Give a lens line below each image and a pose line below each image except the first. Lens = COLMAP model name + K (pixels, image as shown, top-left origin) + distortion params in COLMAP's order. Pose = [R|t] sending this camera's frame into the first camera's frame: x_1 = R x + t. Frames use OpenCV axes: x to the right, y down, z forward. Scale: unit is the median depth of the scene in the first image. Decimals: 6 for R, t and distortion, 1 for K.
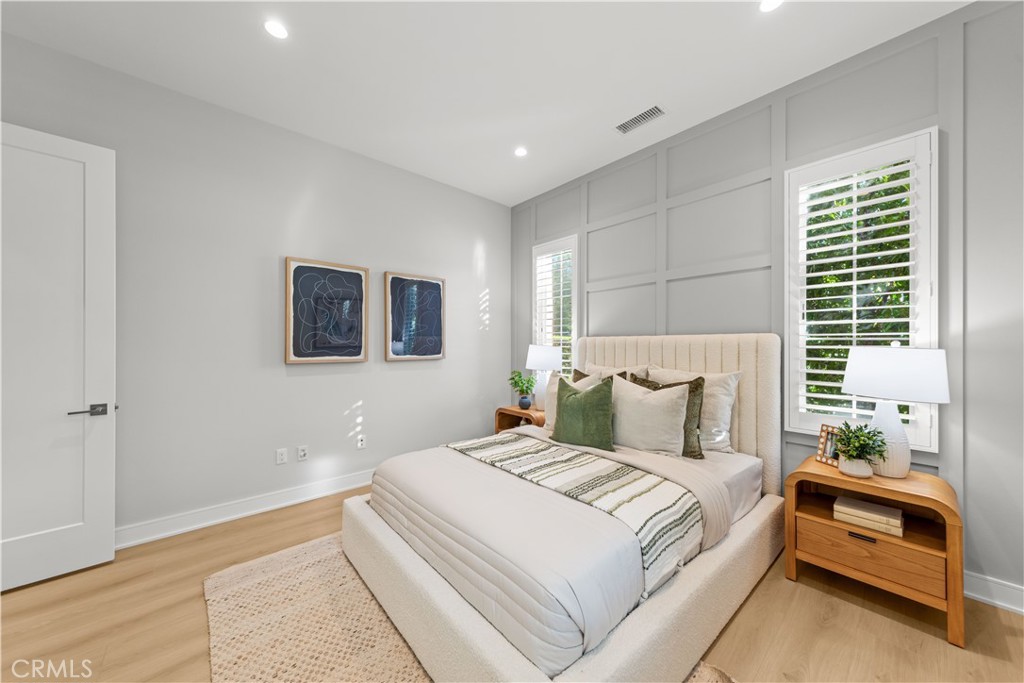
lens RADIAL K [[352.0, 0, 514.9], [0, 352.0, 345.2], [0, 0, 1]] dist [0.000371, 0.000043]
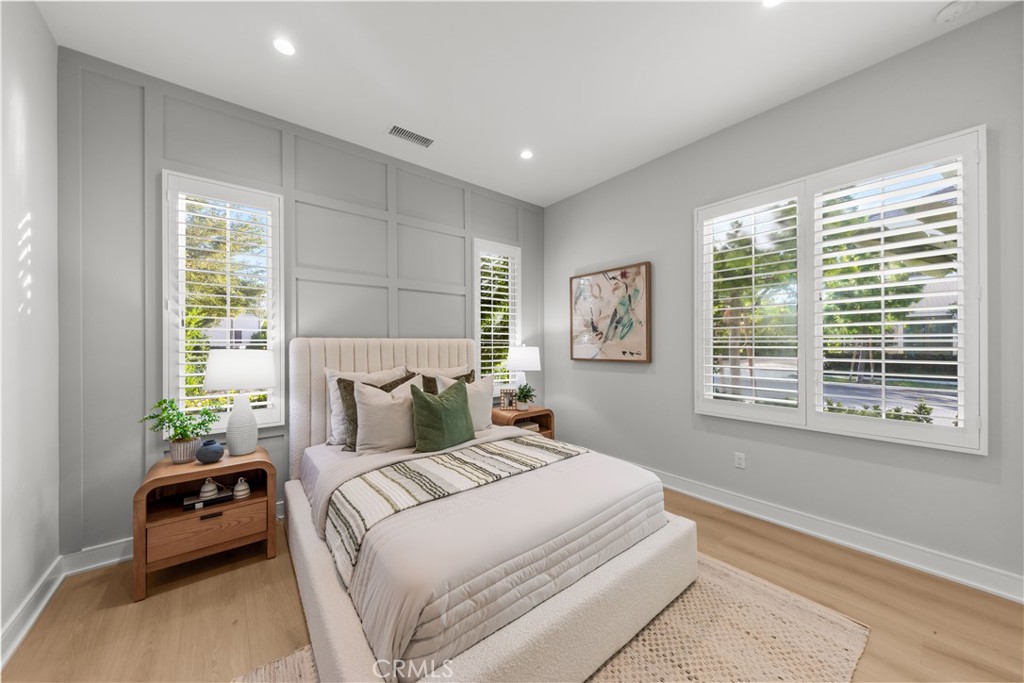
lens RADIAL K [[352.0, 0, 487.0], [0, 352.0, 348.9], [0, 0, 1]] dist [0.000371, 0.000043]
pose [[0.056857, -0.018533, 0.998210, -0.737145], [0.003208, 0.999826, 0.018380, -0.015504], [-0.998377, 0.002158, 0.056907, 0.740332]]
